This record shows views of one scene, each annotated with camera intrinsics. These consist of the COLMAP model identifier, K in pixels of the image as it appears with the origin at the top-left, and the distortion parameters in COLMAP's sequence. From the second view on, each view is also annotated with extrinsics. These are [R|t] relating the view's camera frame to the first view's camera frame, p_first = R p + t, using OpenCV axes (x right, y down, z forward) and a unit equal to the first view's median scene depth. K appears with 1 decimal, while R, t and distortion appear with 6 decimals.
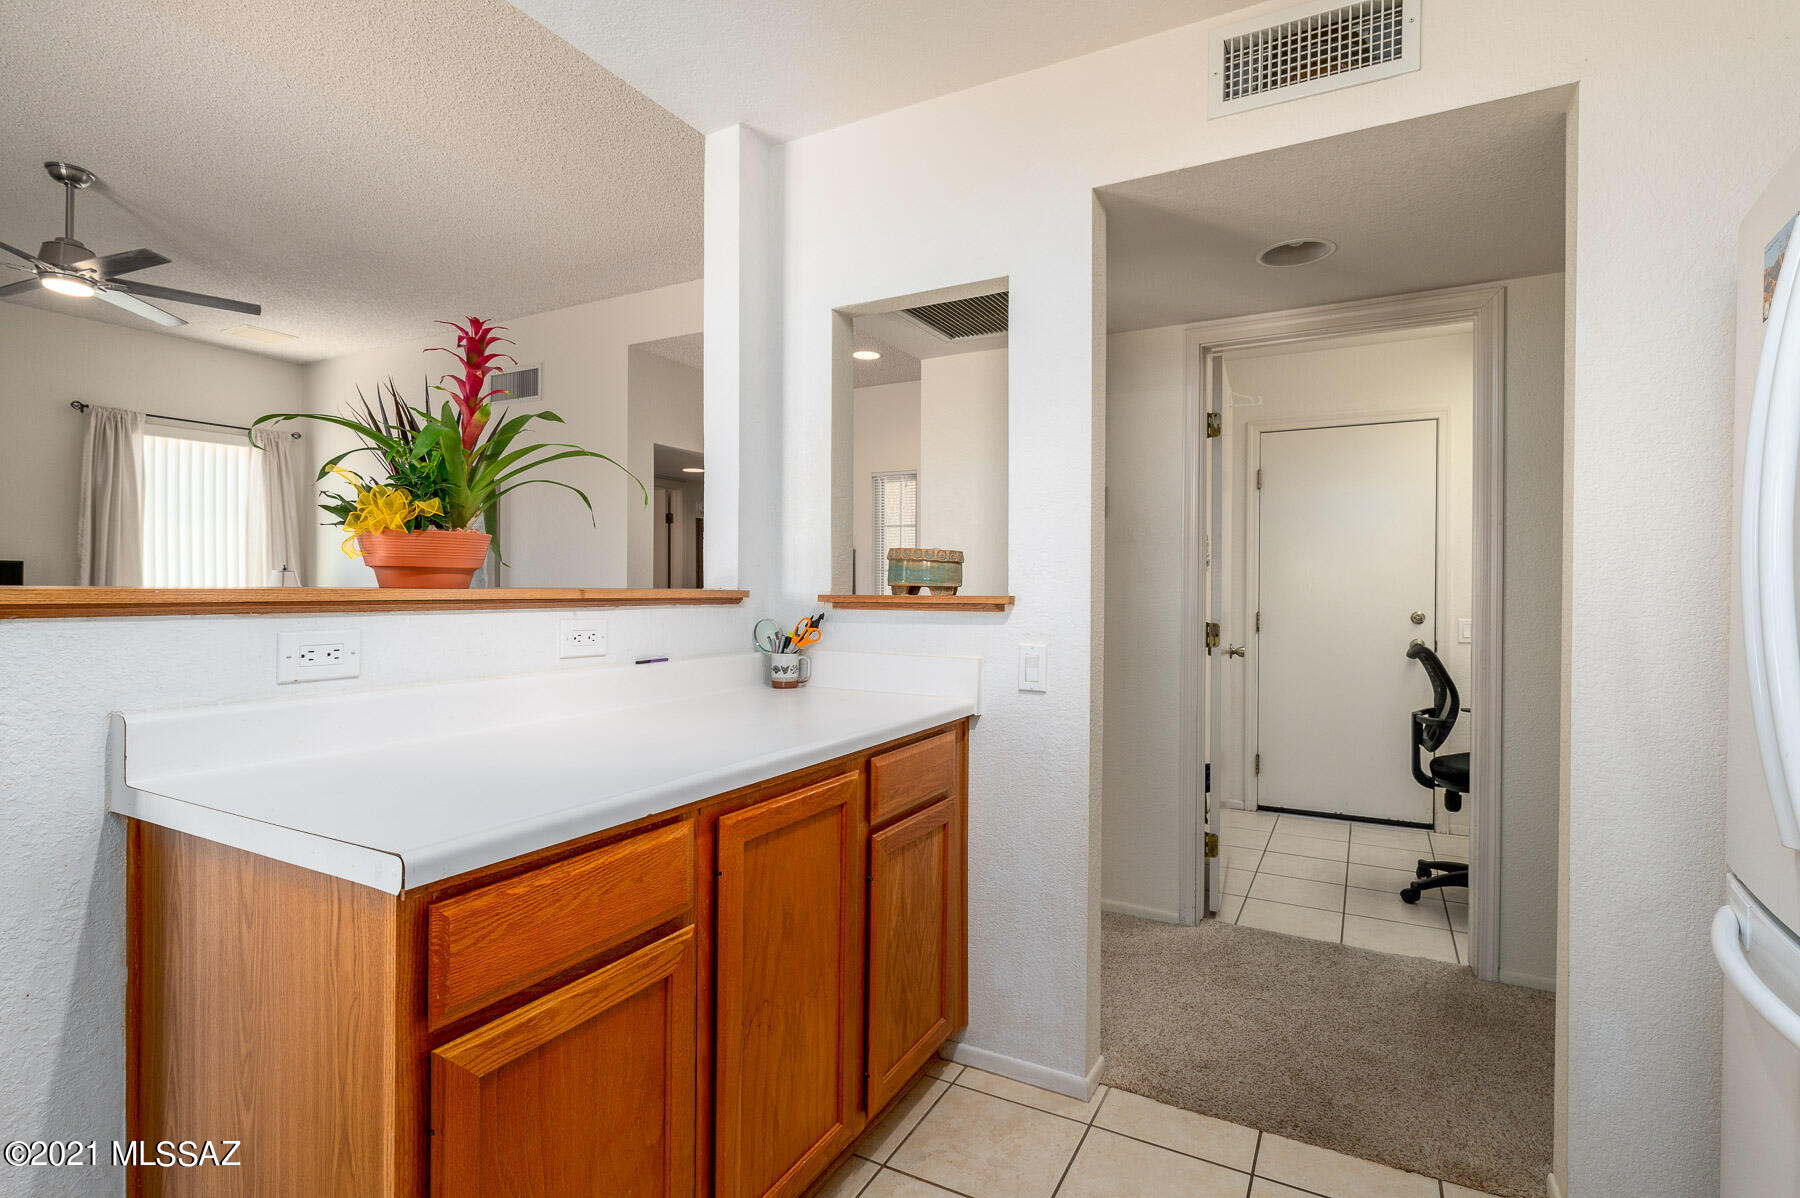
lens RADIAL K [[863.7, 0, 897.5], [0, 863.7, 594.0], [0, 0, 1]] dist [0.003283, -0.003243]
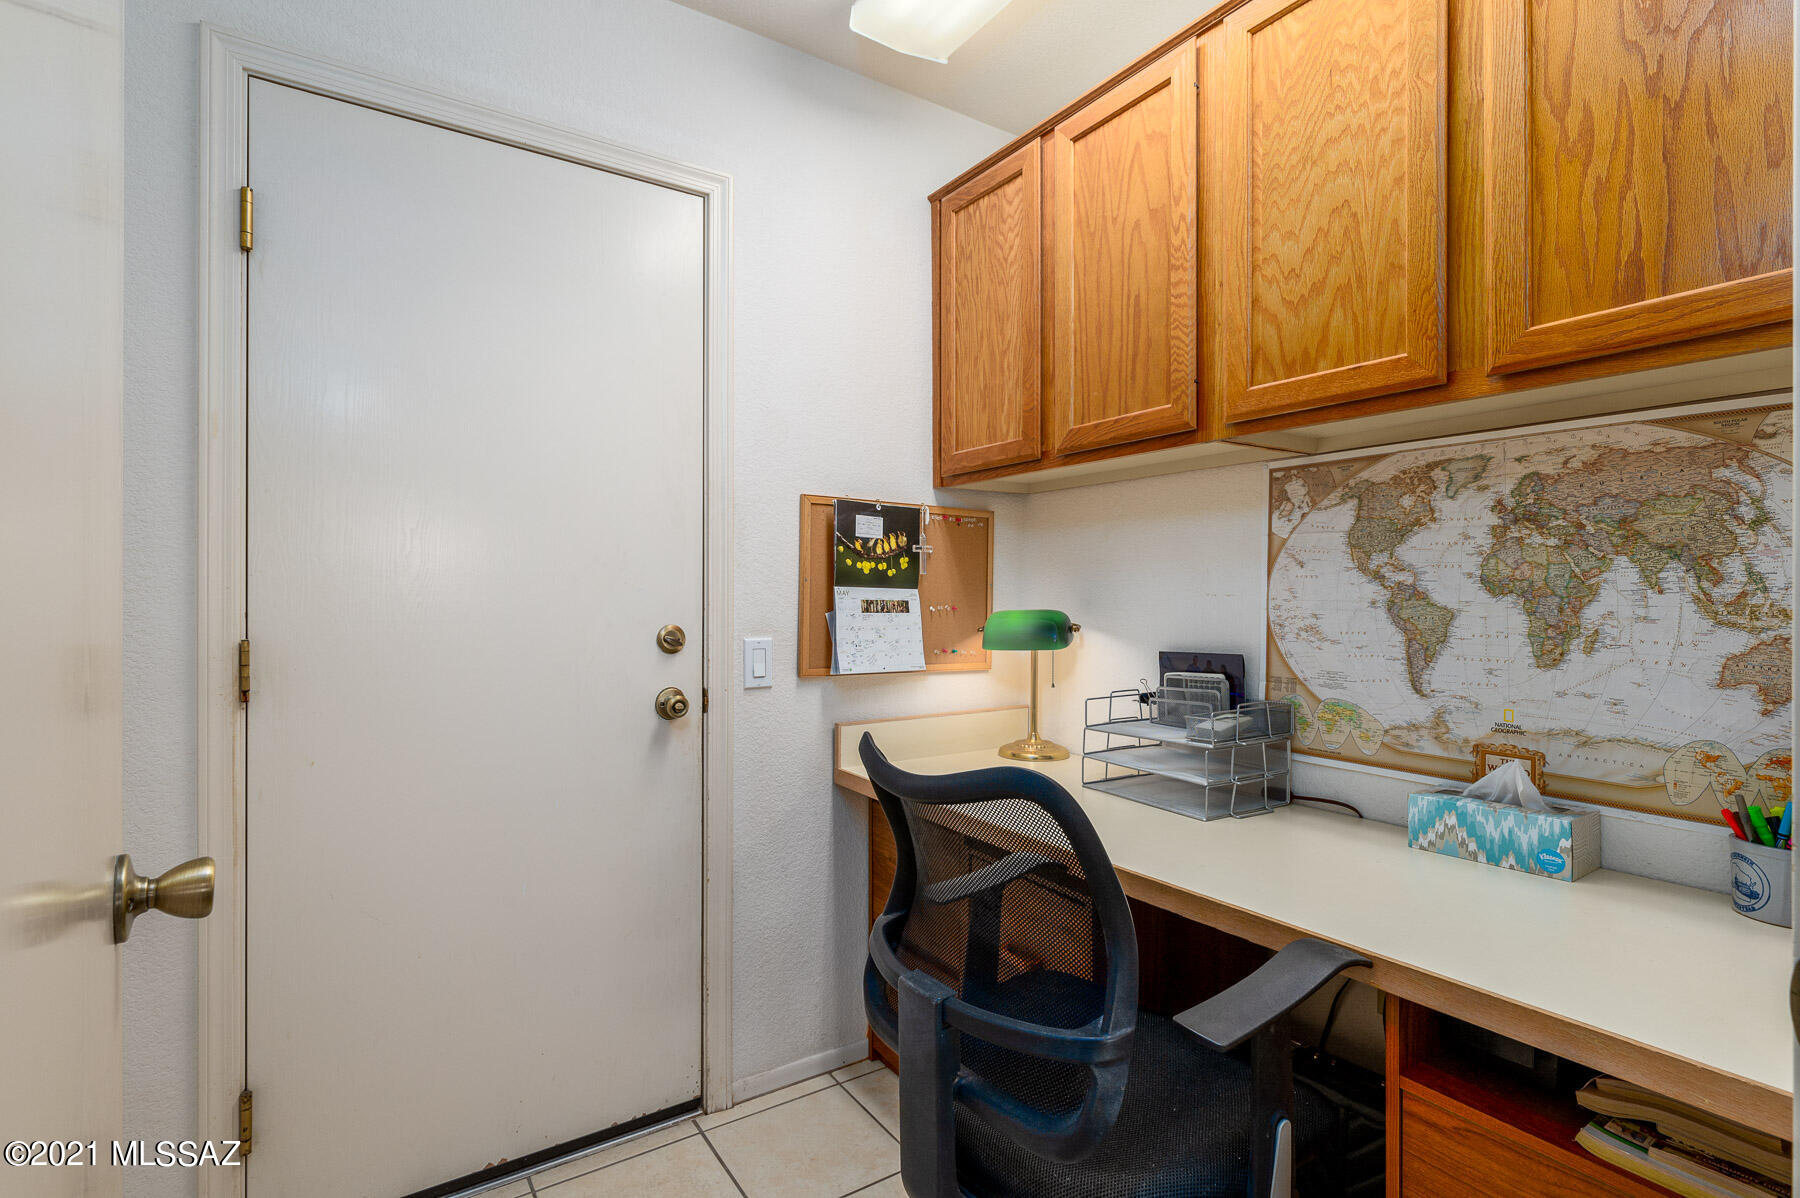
lens RADIAL K [[863.7, 0, 897.7], [0, 863.7, 589.4], [0, 0, 1]] dist [0.003283, -0.003243]
pose [[0.473989, -0.008185, 0.880493, 0.274021], [0.004889, 0.999966, 0.006664, 0.000588], [-0.880517, 0.001146, 0.474013, 0.694392]]
